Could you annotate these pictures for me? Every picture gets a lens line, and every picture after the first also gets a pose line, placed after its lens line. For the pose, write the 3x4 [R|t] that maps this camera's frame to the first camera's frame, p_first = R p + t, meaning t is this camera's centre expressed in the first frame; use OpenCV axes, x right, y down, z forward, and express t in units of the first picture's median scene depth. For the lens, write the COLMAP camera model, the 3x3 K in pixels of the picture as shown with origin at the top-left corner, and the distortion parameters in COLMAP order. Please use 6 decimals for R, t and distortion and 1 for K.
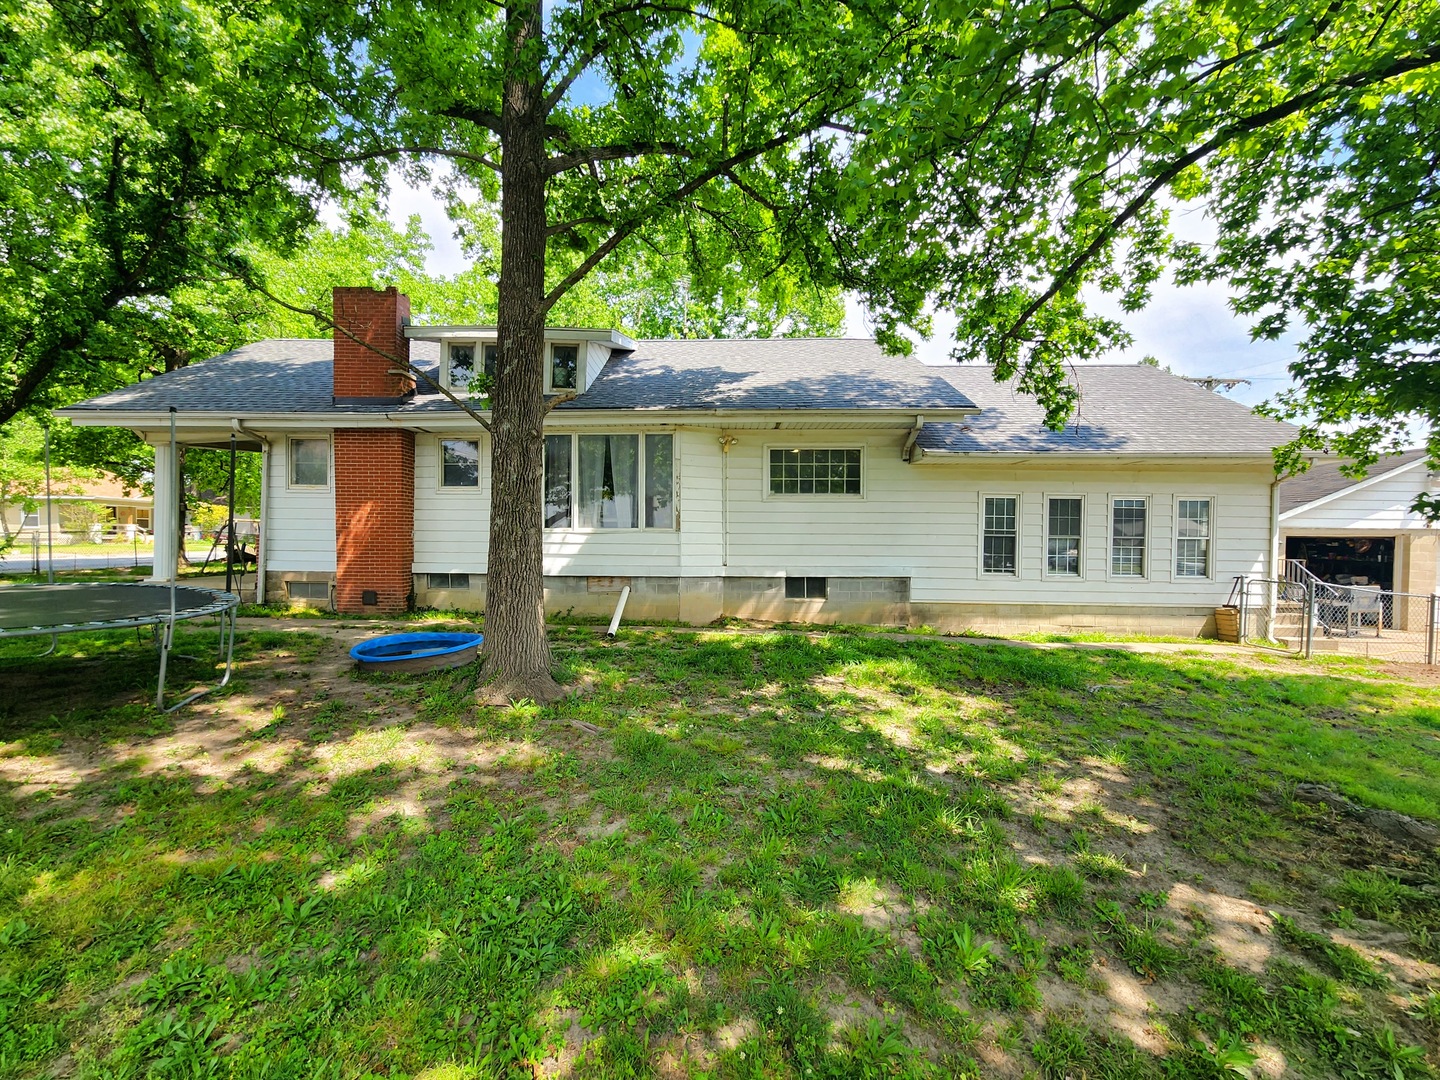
lens RADIAL K [[578.4, 0, 720.4], [0, 578.4, 578.5], [0, 0, 1]] dist [-0.000349, -0.000016]
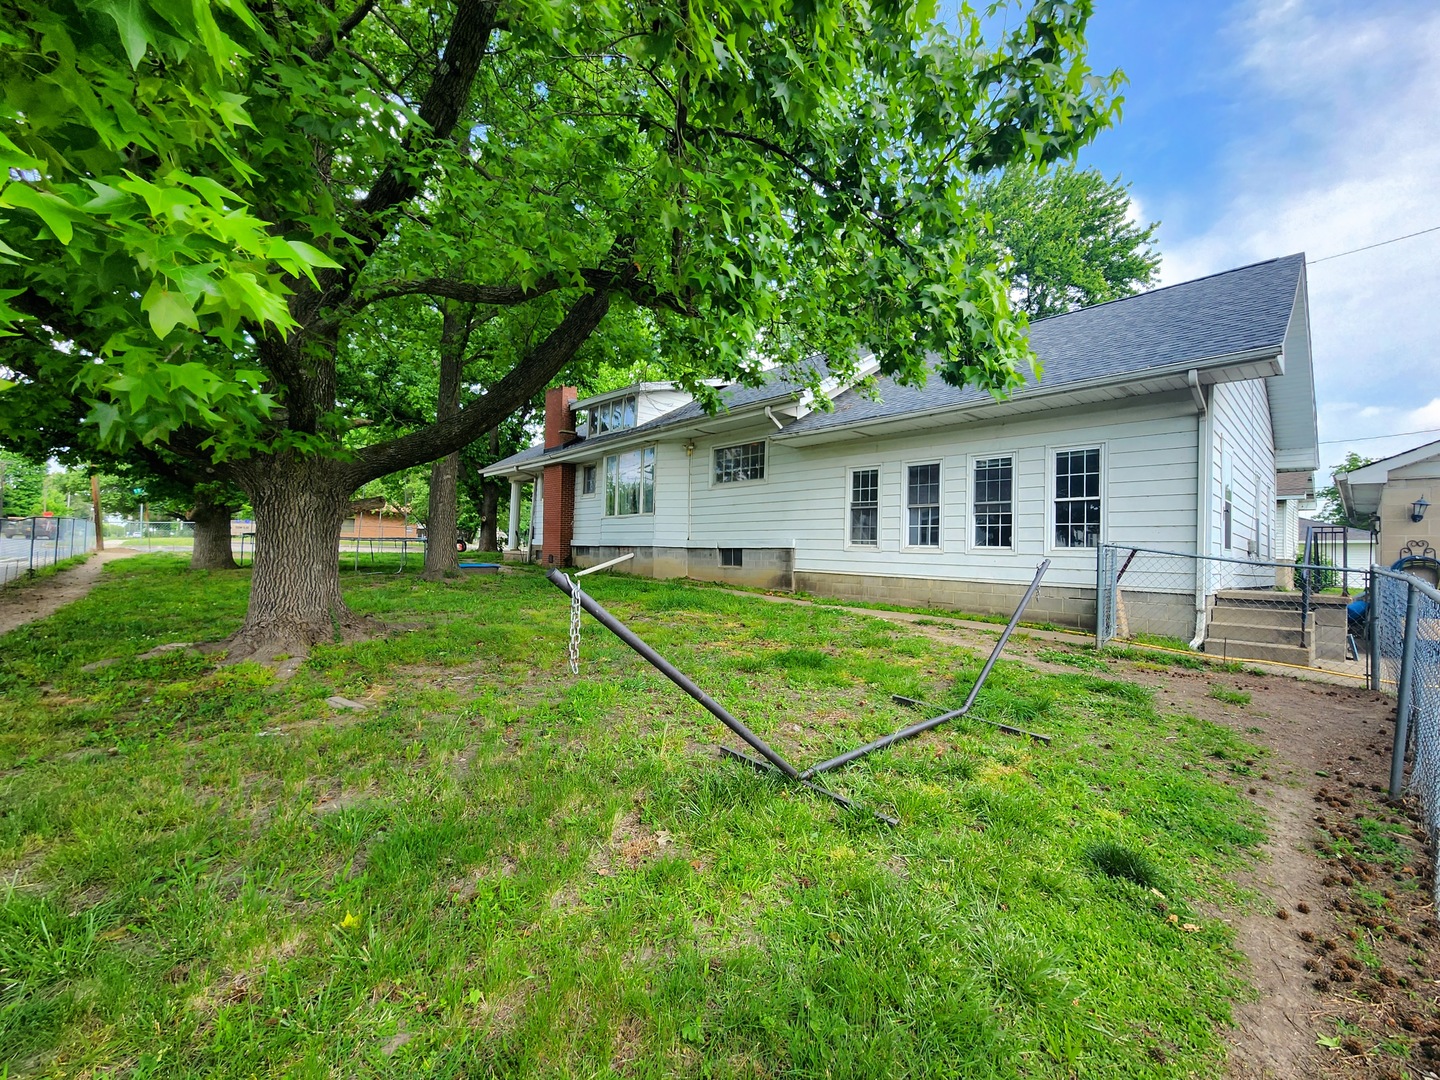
lens RADIAL K [[575.1, 0, 720.0], [0, 575.1, 540.0], [0, 0, 1]] dist [-0.000015, -0.000001]
pose [[0.701726, -0.009691, -0.712381, 1.024205], [-0.008817, 0.999713, -0.022285, 0.008094], [0.712392, 0.021919, 0.701439, 0.109921]]
